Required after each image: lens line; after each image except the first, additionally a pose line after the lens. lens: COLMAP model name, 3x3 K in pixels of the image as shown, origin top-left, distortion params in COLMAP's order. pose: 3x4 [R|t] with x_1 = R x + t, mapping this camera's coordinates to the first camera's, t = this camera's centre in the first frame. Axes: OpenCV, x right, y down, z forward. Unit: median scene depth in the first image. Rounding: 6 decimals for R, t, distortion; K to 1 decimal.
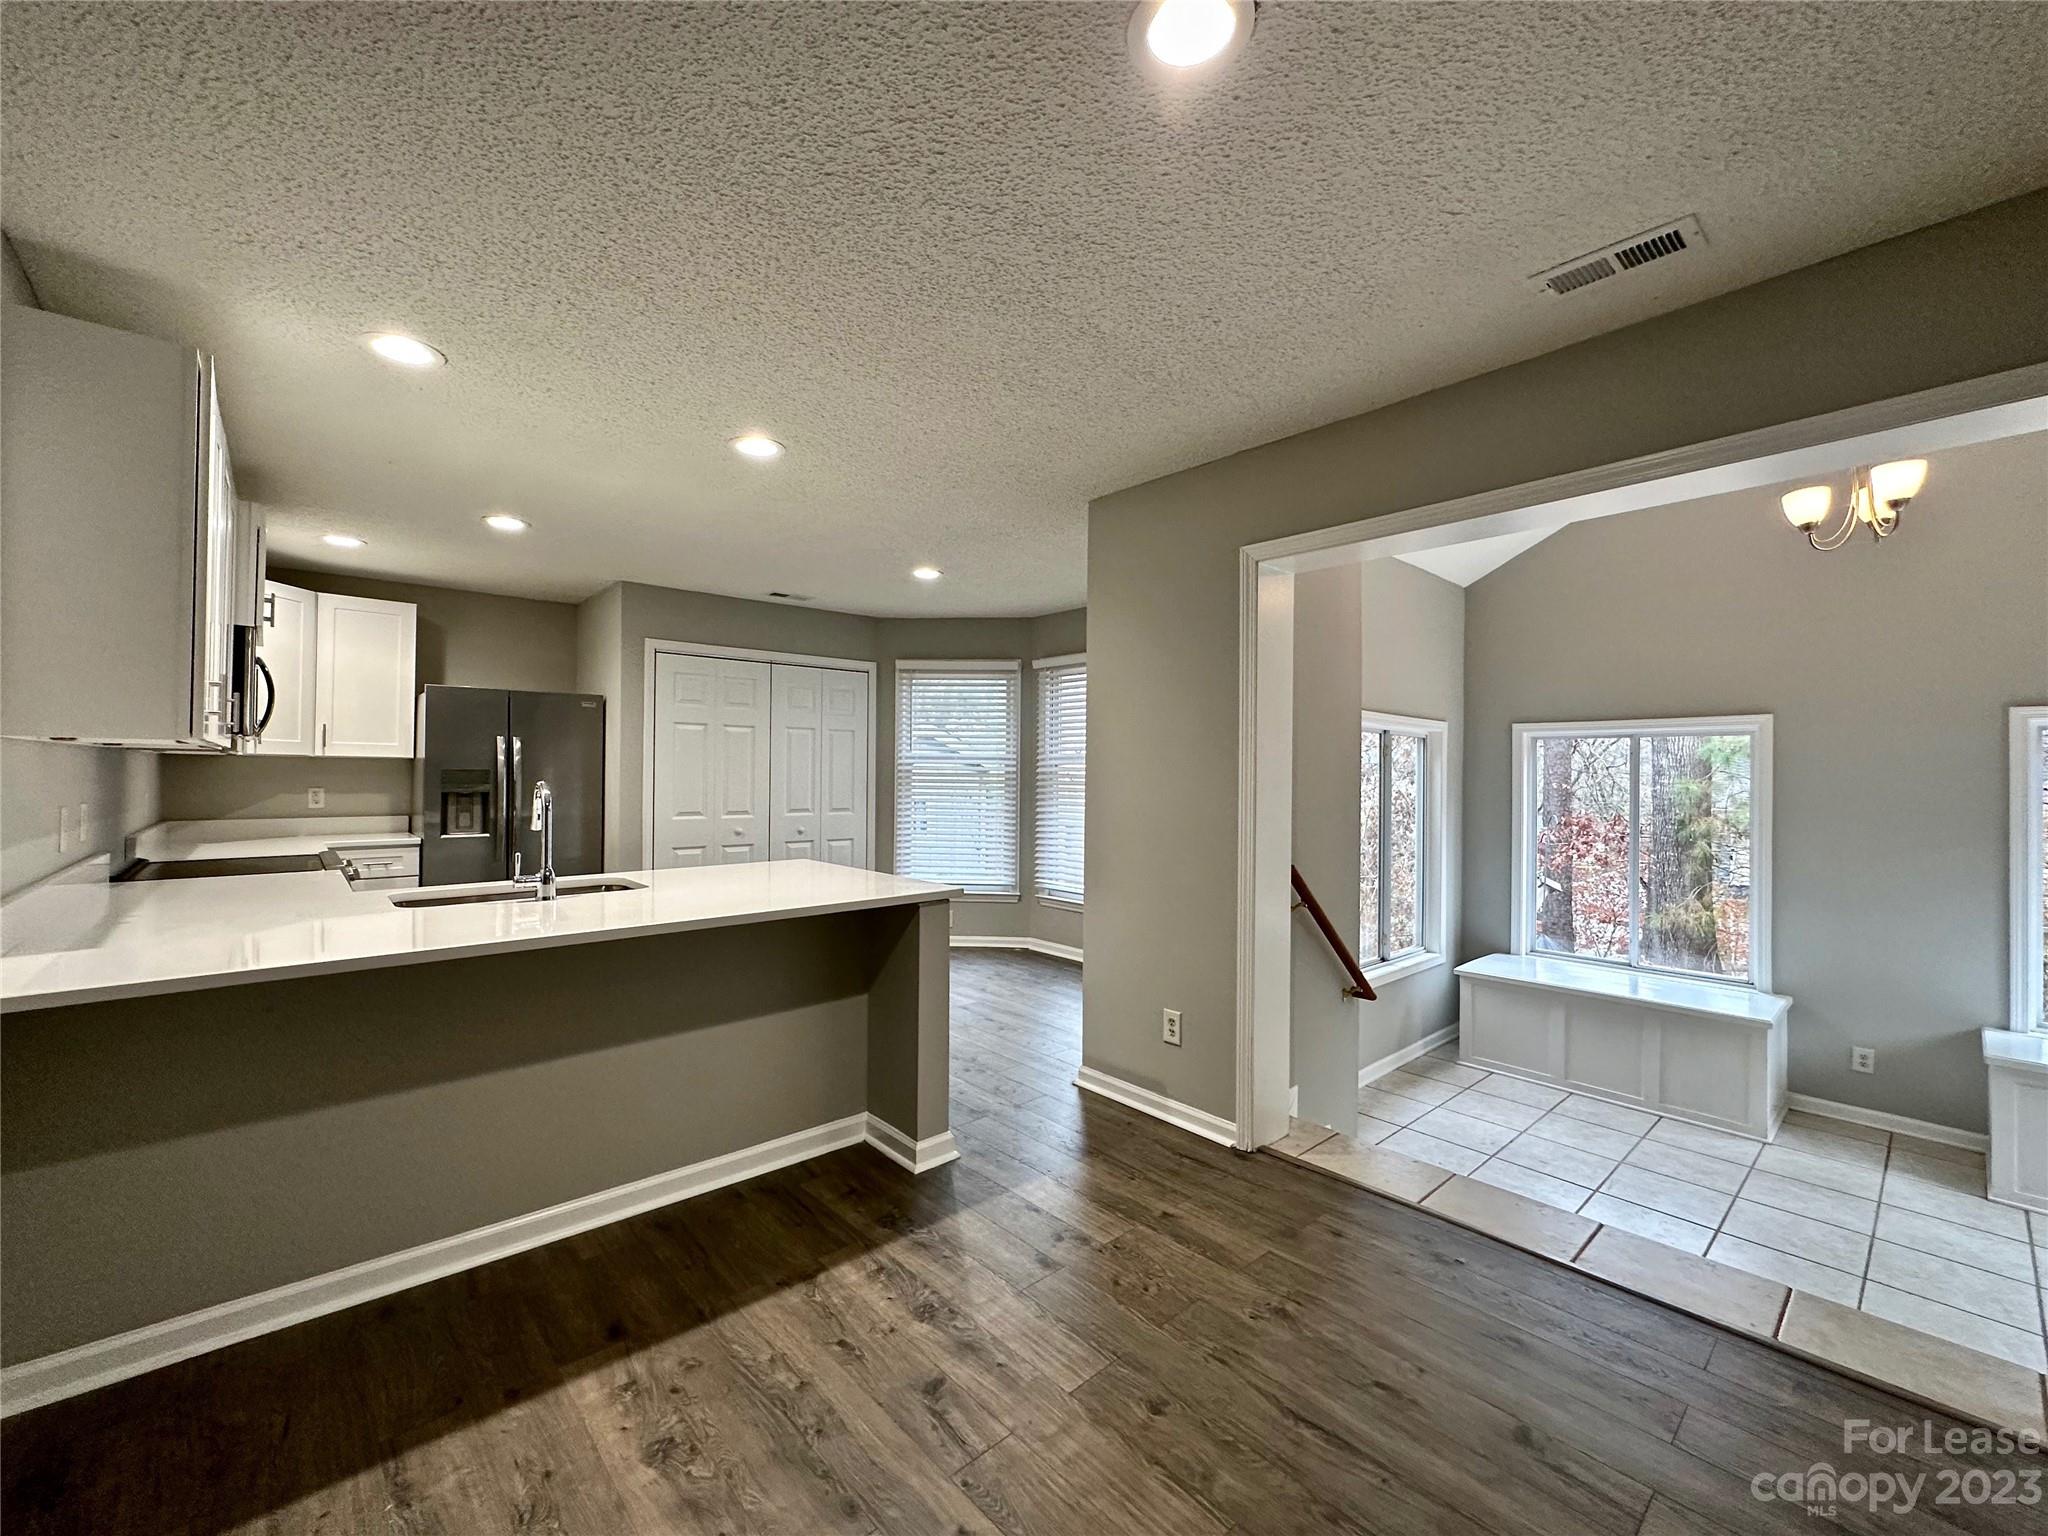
lens RADIAL K [[840.6, 0, 1019.1], [0, 840.6, 766.9], [0, 0, 1]] dist [-0.000309, -0.000171]
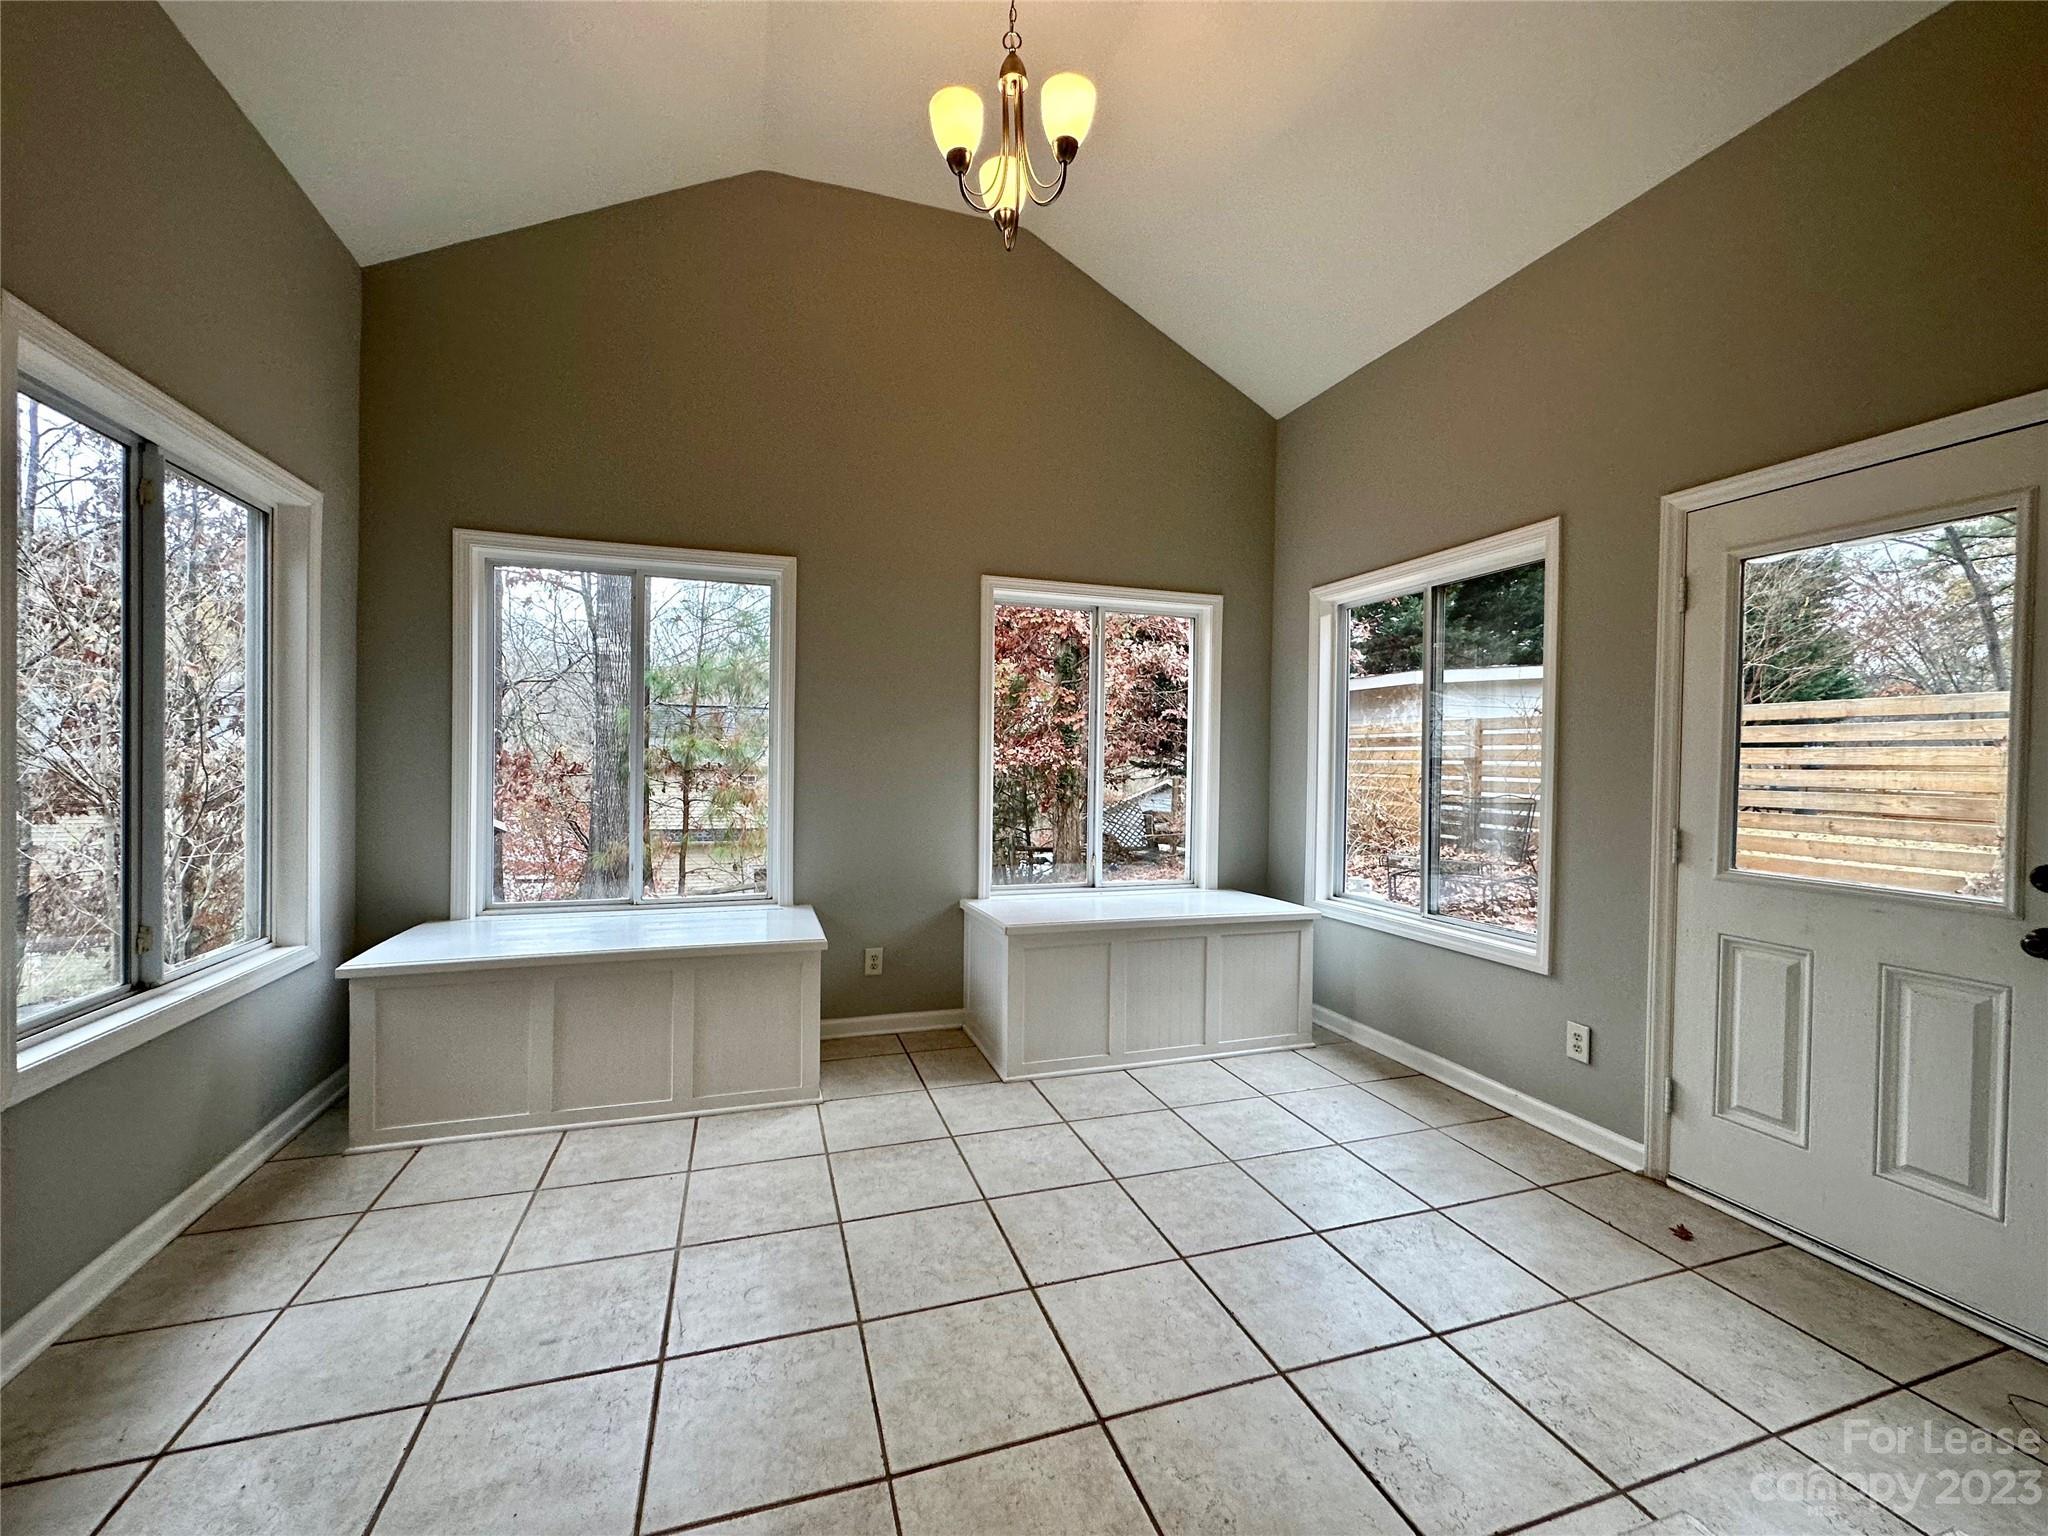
lens RADIAL K [[840.6, 0, 1030.1], [0, 840.6, 760.3], [0, 0, 1]] dist [-0.000309, -0.000171]
pose [[0.402474, -0.010505, 0.915371, 0.250240], [-0.015433, 0.999714, 0.018259, 0.111650], [-0.915301, -0.021476, 0.402197, 0.466674]]
